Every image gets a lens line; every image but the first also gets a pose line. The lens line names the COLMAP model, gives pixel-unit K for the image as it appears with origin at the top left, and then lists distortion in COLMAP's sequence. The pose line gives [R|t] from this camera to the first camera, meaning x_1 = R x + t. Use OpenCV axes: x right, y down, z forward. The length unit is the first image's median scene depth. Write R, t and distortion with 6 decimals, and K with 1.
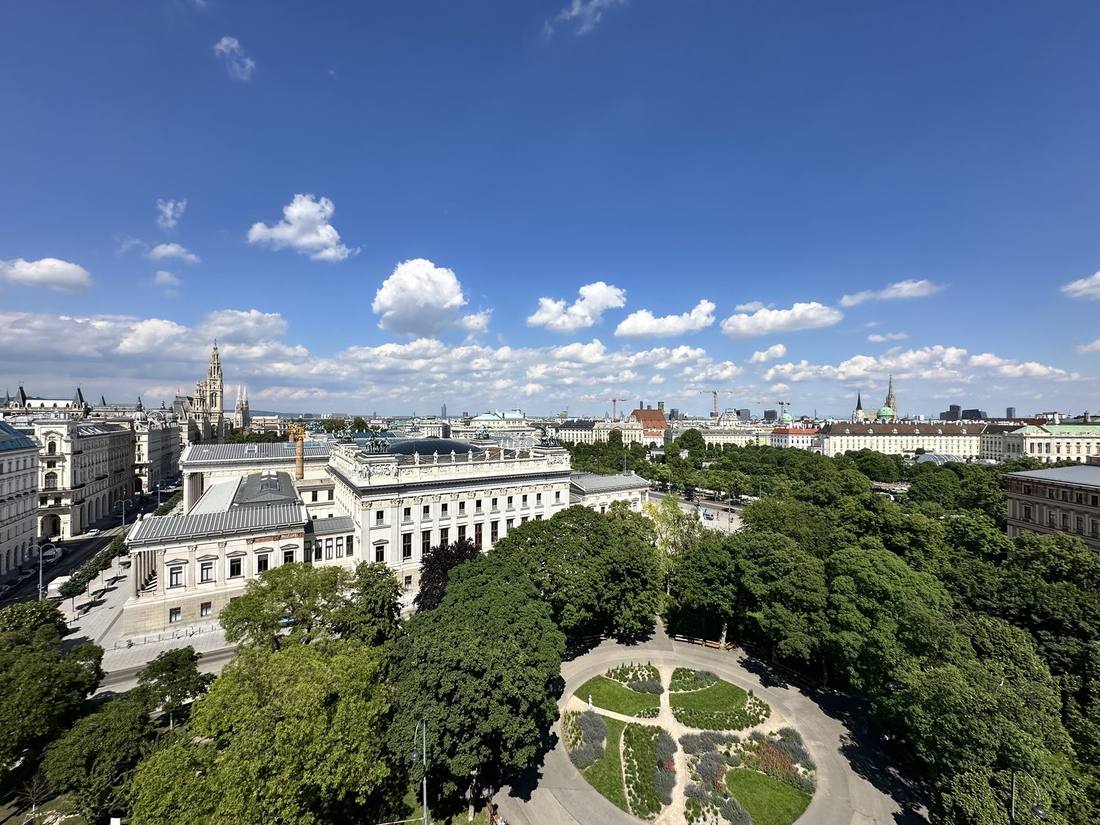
lens RADIAL K [[435.5, 0, 550.0], [0, 435.5, 412.5], [0, 0, 1]] dist [0.000120, -0.000015]
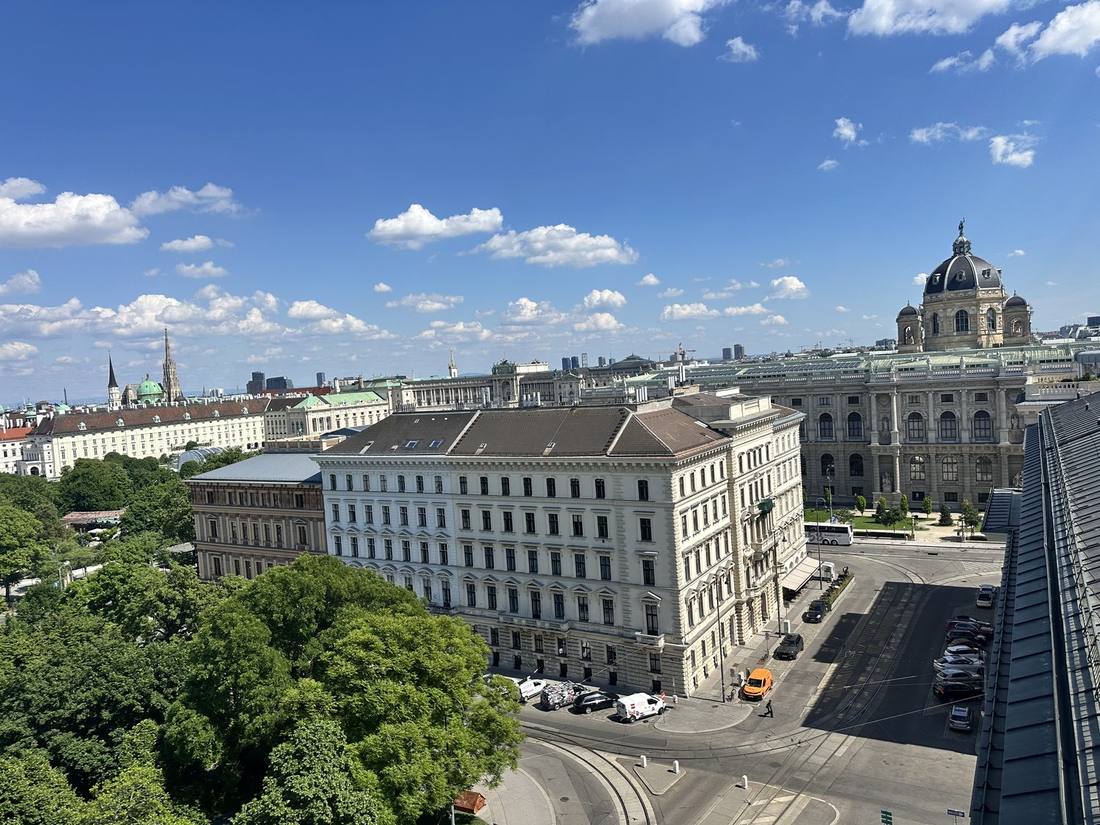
lens RADIAL K [[748.8, 0, 550.0], [0, 748.8, 412.5], [0, 0, 1]] dist [0.138657, -0.232358]
pose [[0.478955, -0.084974, 0.873717, 0.102497], [0.060527, 0.996132, 0.063700, -0.002195], [-0.875750, 0.022373, 0.482245, -0.029695]]
